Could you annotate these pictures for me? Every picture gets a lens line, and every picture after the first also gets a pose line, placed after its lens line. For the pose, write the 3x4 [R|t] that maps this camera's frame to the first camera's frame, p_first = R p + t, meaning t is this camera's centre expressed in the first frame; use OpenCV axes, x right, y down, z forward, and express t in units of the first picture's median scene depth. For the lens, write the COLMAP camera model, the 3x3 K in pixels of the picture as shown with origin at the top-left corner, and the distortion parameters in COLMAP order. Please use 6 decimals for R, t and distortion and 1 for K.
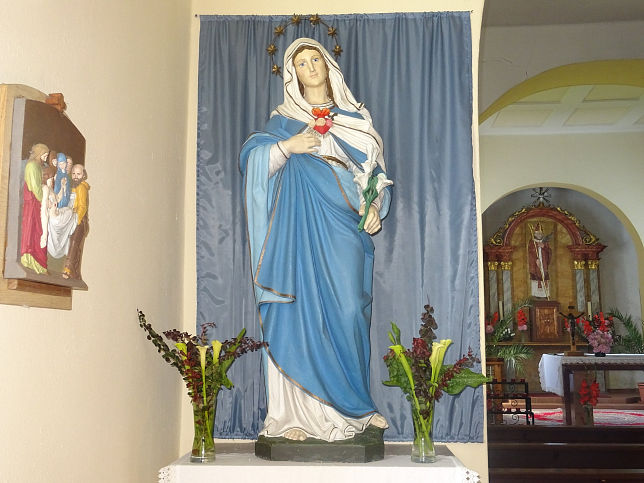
lens RADIAL K [[664.1, 0, 322.0], [0, 664.1, 241.5], [0, 0, 1]] dist [0.010793, 0.005627]
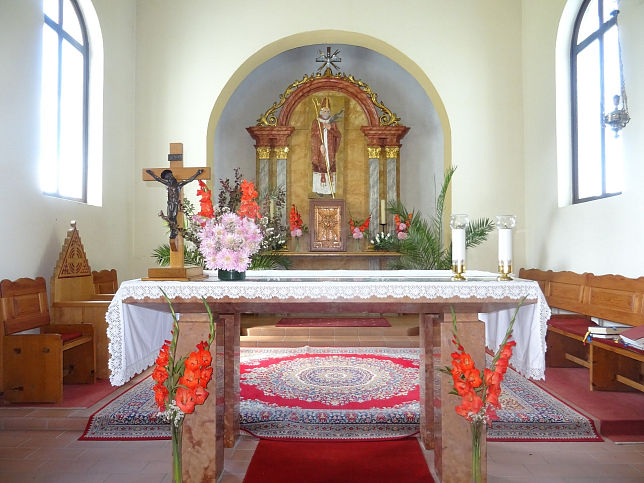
lens RADIAL K [[454.9, 0, 322.0], [0, 454.9, 241.5], [0, 0, 1]] dist [-0.008199, -0.001202]
pose [[0.997102, 0.000222, 0.076081, 0.285132], [-0.009297, 0.992857, 0.118950, 0.075057], [-0.075511, -0.119313, 0.989981, 0.468954]]
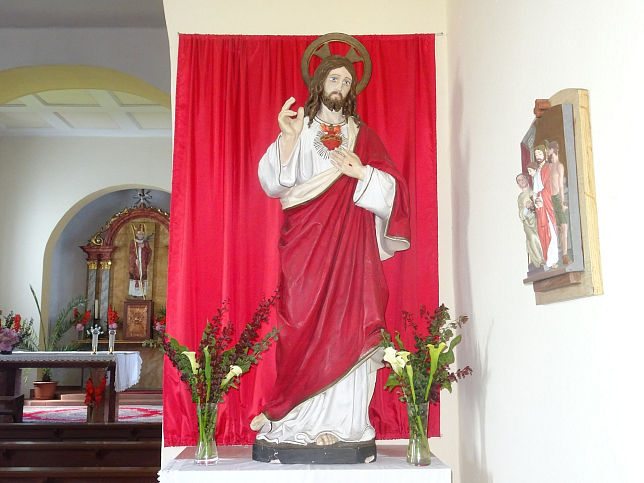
lens RADIAL K [[664.1, 0, 322.0], [0, 664.1, 241.5], [0, 0, 1]] dist [0.010793, 0.005627]
pose [[0.994763, 0.011068, 0.101609, 0.504290], [-0.011358, 0.999933, 0.002275, -0.005947], [-0.101577, -0.003417, 0.994822, -0.044281]]
